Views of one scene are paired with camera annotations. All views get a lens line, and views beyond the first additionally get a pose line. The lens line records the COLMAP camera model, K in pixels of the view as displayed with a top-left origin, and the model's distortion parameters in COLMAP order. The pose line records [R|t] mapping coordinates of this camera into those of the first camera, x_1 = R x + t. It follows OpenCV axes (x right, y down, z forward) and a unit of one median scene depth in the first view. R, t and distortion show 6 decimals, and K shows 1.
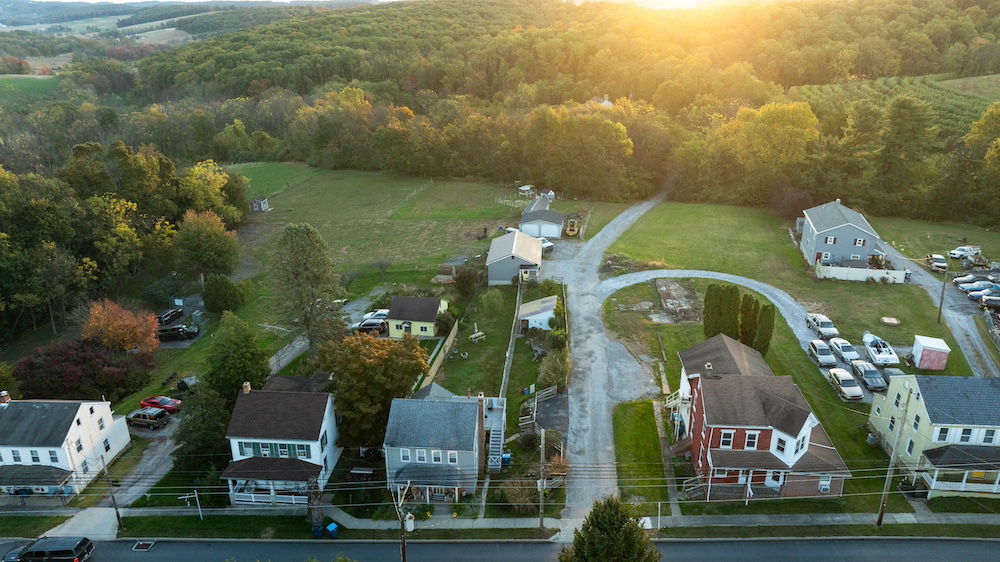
lens RADIAL K [[711.6, 0, 498.9], [0, 711.6, 275.7], [0, 0, 1]] dist [-0.025756, 0.023398]
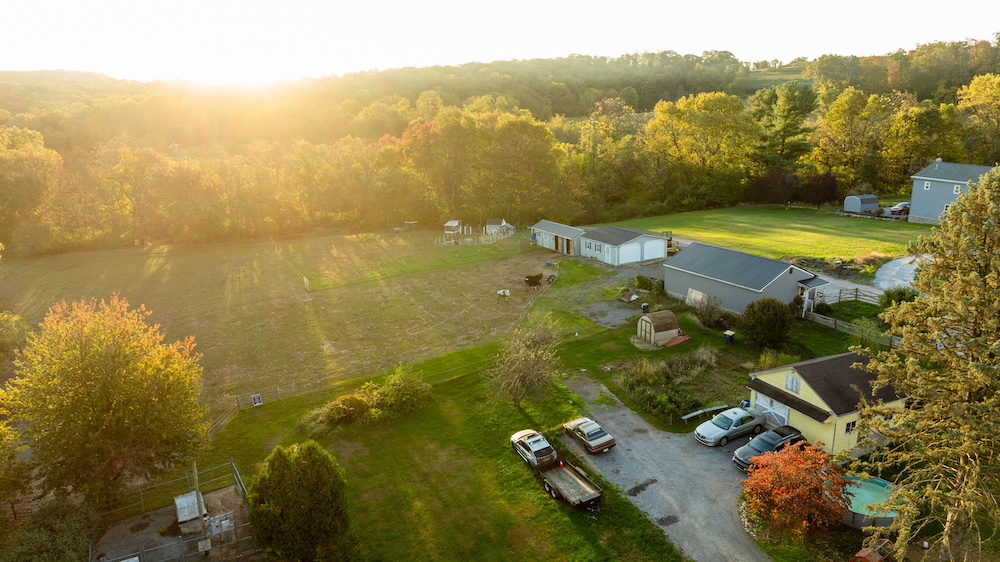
lens RADIAL K [[711.6, 0, 498.9], [0, 711.6, 275.7], [0, 0, 1]] dist [-0.025756, 0.023398]
pose [[0.813557, -0.151384, 0.561433, -0.364084], [0.217846, 0.974548, -0.052899, -0.031349], [-0.539136, 0.165342, 0.825830, 0.463037]]
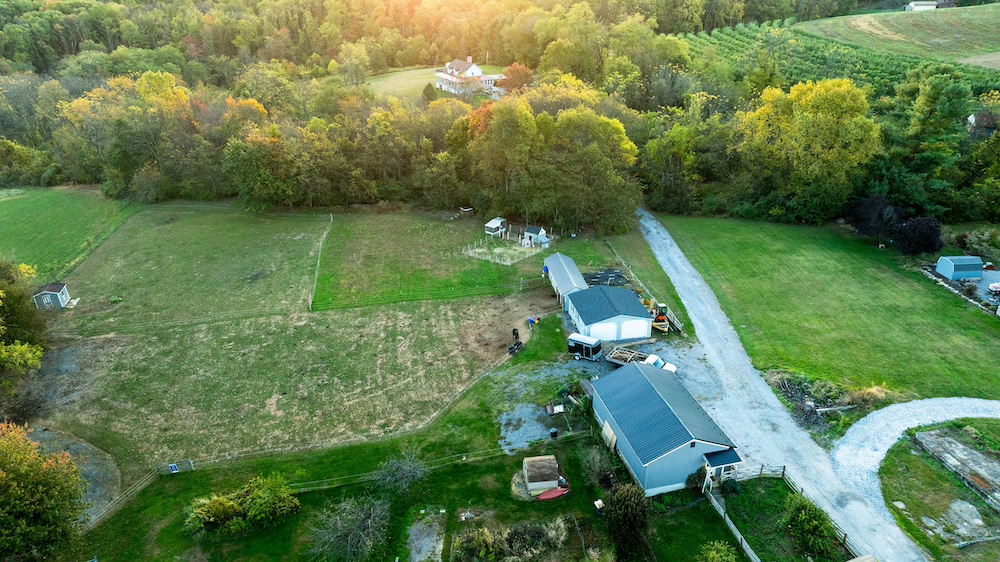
lens RADIAL K [[711.6, 0, 498.9], [0, 711.6, 275.7], [0, 0, 1]] dist [-0.025756, 0.023398]
pose [[0.949191, -0.130257, 0.286477, -0.179719], [0.108885, 0.990028, 0.089380, -0.152109], [-0.295262, -0.053646, 0.953909, 0.393151]]
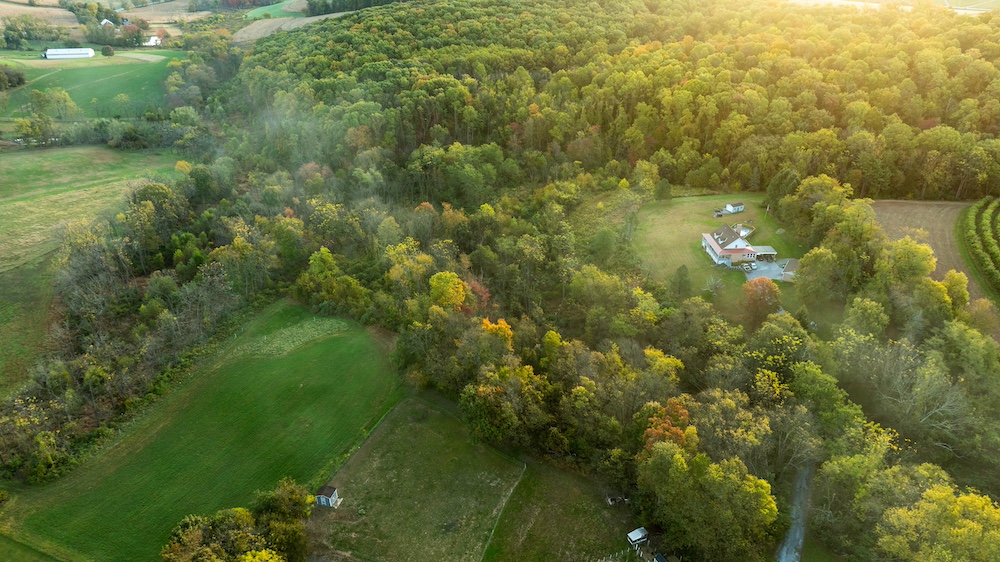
lens RADIAL K [[711.6, 0, 498.9], [0, 711.6, 275.7], [0, 0, 1]] dist [-0.025756, 0.023398]
pose [[0.988262, 0.083338, -0.128038, -0.044994], [-0.068553, 0.990900, 0.115836, -0.571216], [0.136527, -0.105699, 0.984981, 0.226164]]
